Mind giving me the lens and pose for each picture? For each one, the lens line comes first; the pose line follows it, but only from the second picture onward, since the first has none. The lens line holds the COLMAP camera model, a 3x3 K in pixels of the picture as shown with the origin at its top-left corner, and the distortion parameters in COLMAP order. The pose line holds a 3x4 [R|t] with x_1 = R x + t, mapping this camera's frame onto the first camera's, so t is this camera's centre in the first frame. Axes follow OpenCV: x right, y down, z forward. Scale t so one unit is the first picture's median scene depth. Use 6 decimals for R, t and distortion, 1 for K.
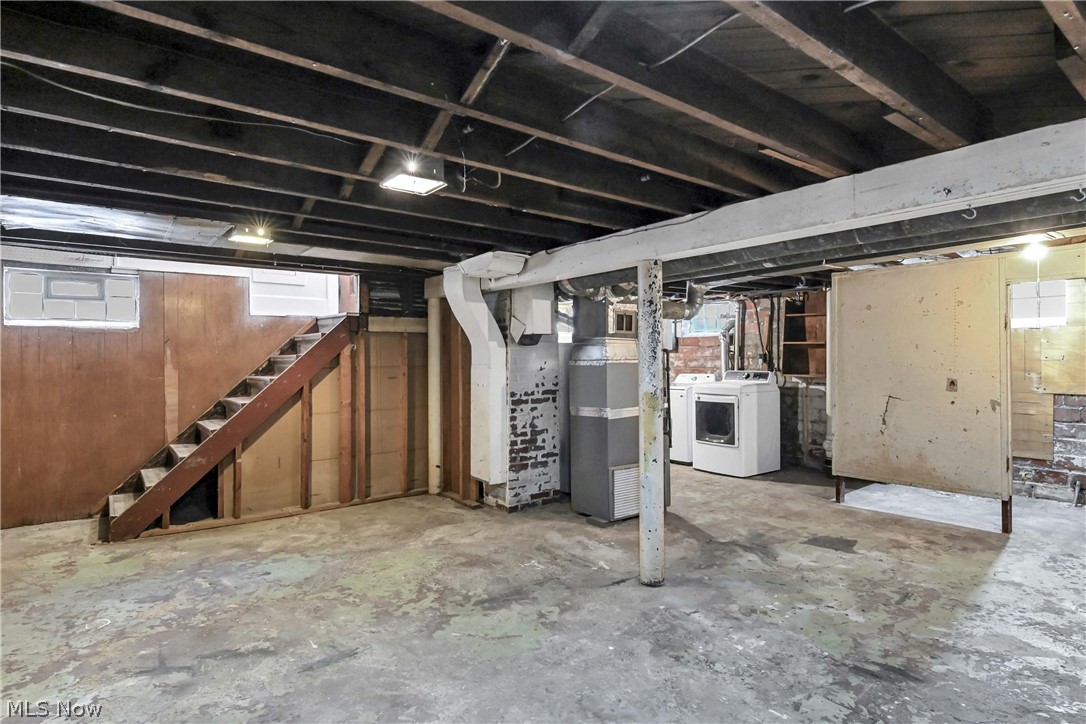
lens RADIAL K [[561.6, 0, 546.6], [0, 561.6, 359.4], [0, 0, 1]] dist [0.001788, -0.000446]
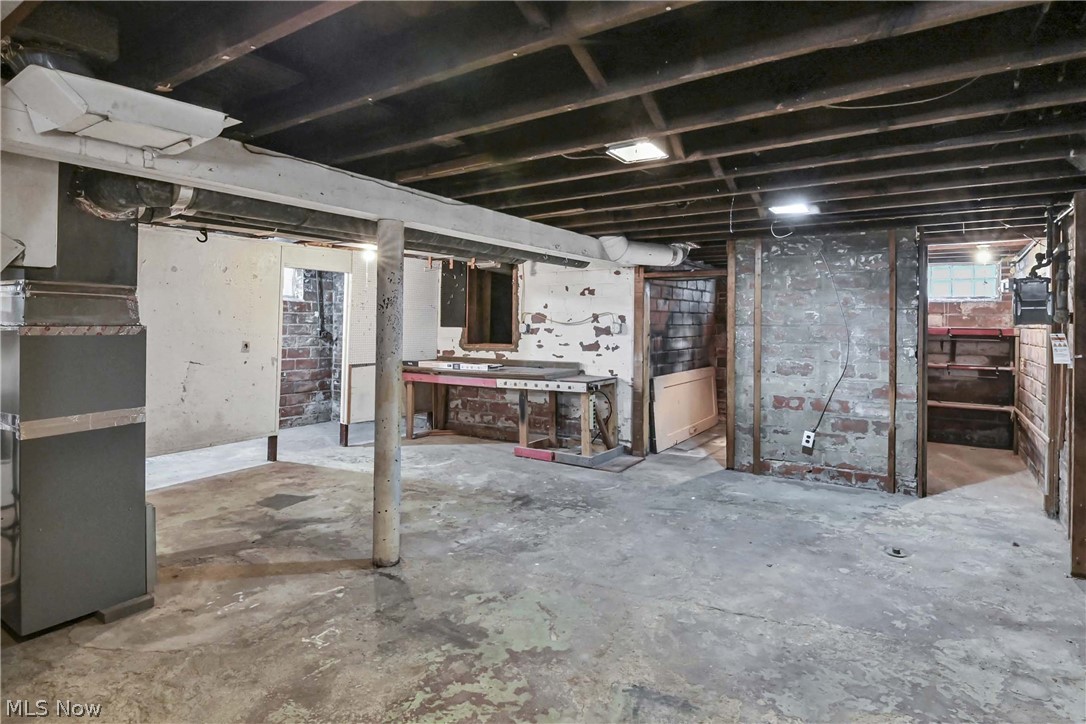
lens RADIAL K [[572.9, 0, 583.0], [0, 572.9, 324.6], [0, 0, 1]] dist [-0.004743, -0.002142]
pose [[-0.355798, 0.000132, 0.934563, -0.861182], [-0.003924, 0.999991, -0.001635, -0.001607], [-0.934555, -0.004249, -0.355794, 1.080954]]
